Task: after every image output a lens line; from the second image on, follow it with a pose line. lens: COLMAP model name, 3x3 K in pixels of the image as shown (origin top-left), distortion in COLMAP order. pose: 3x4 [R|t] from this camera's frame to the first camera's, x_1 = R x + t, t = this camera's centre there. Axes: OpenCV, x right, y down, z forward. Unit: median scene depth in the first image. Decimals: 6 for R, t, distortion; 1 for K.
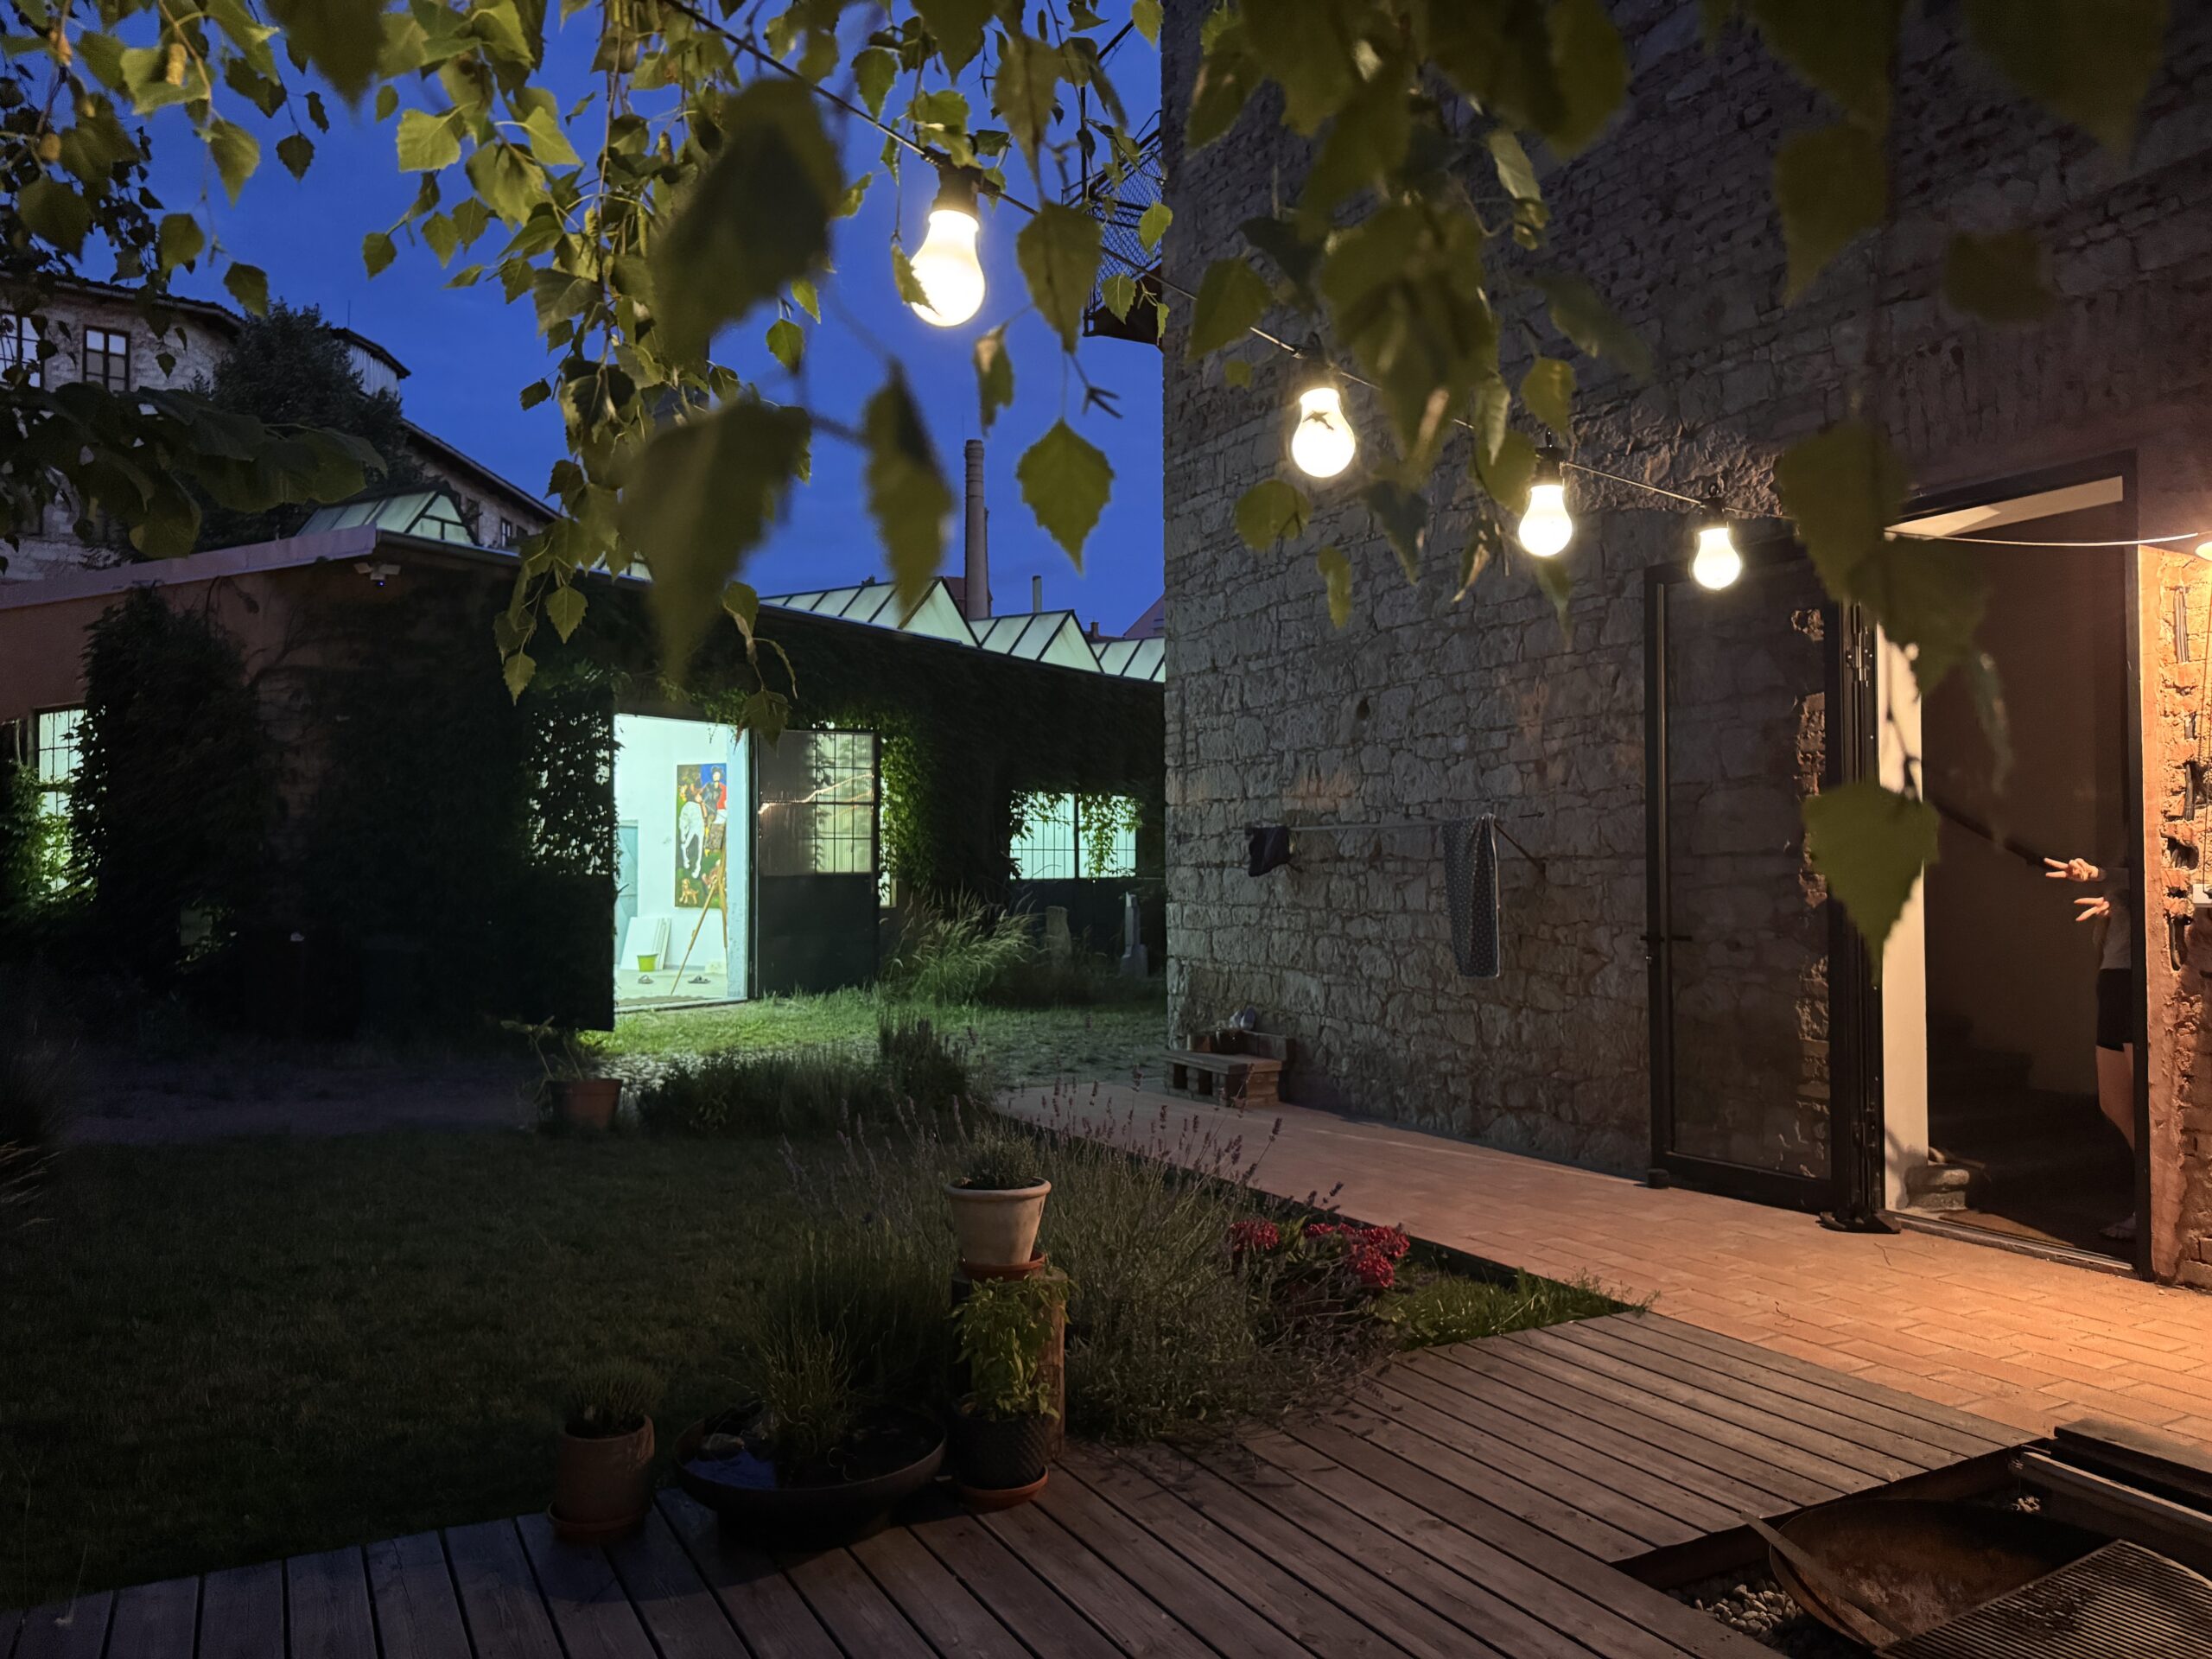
lens RADIAL K [[1614.7, 0, 1106.0], [0, 1614.7, 829.5], [0, 0, 1]] dist [0.020586, -0.000868]
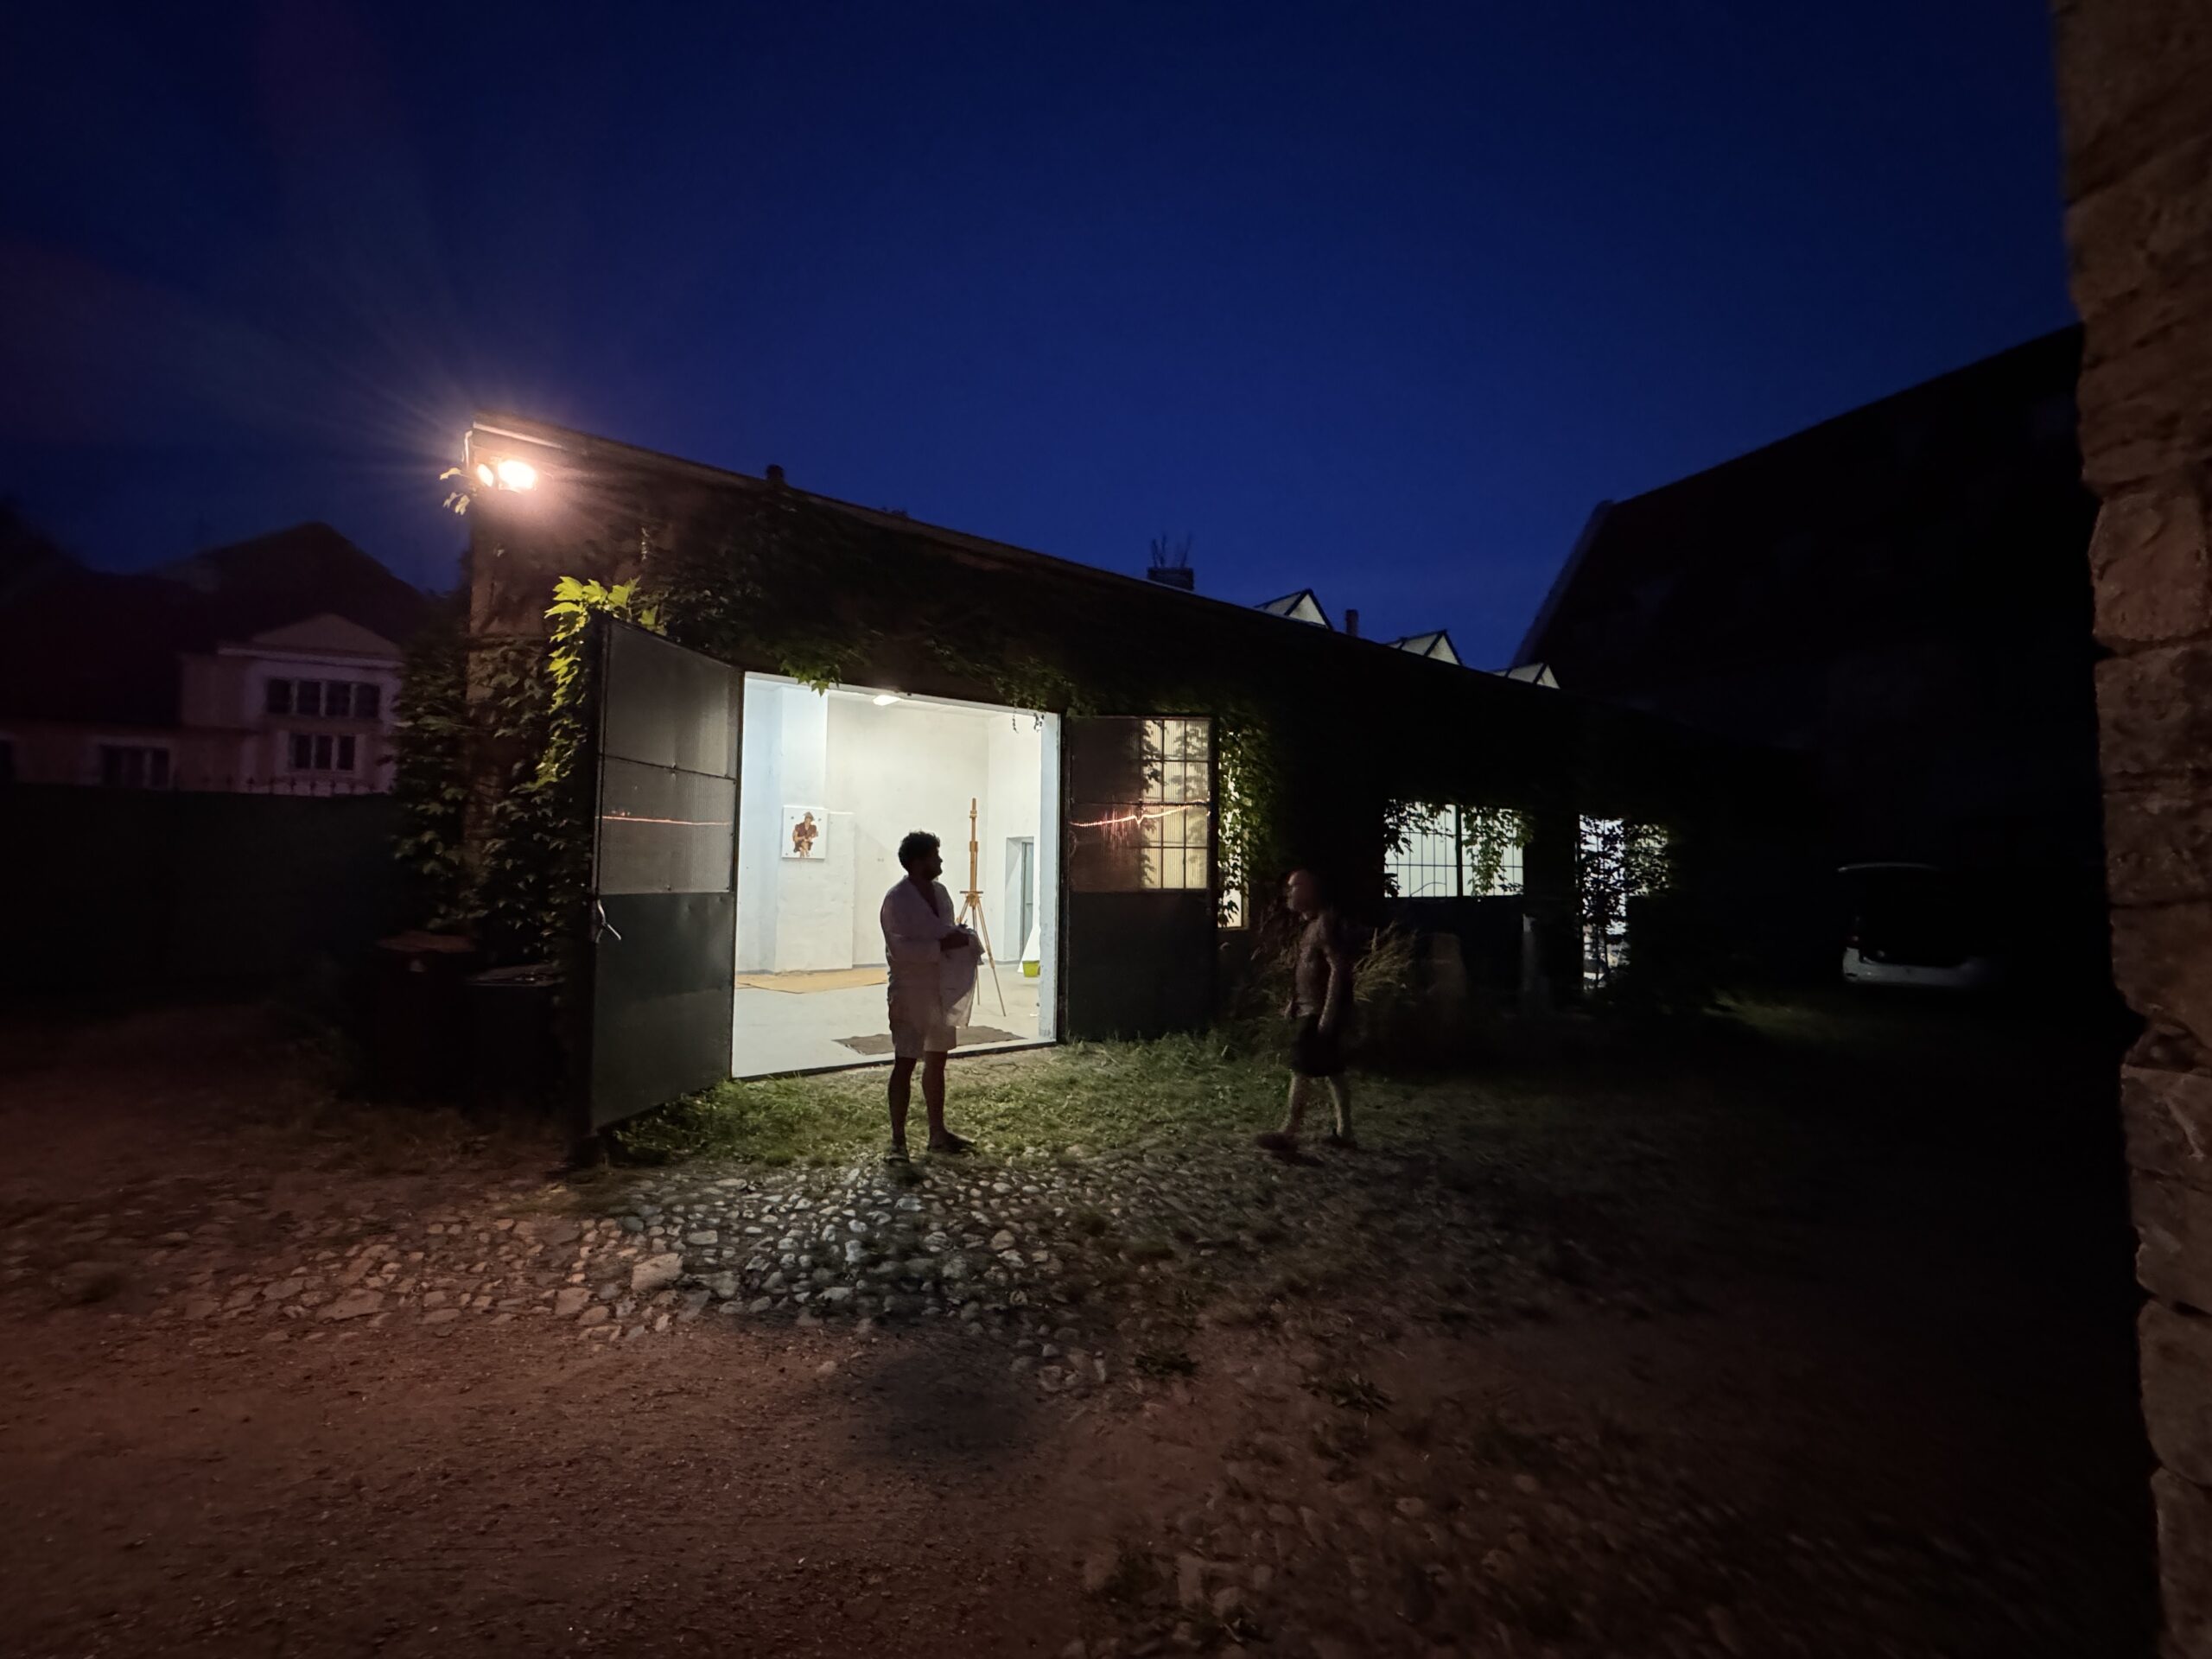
lens RADIAL K [[888.7, 0, 1106.0], [0, 888.7, 829.5], [0, 0, 1]] dist [-0.001880, -0.000504]
pose [[0.937542, -0.006648, -0.347807, -0.032915], [-0.004491, 0.999503, -0.031209, 0.009410], [0.347842, 0.030822, 0.937046, 0.487190]]
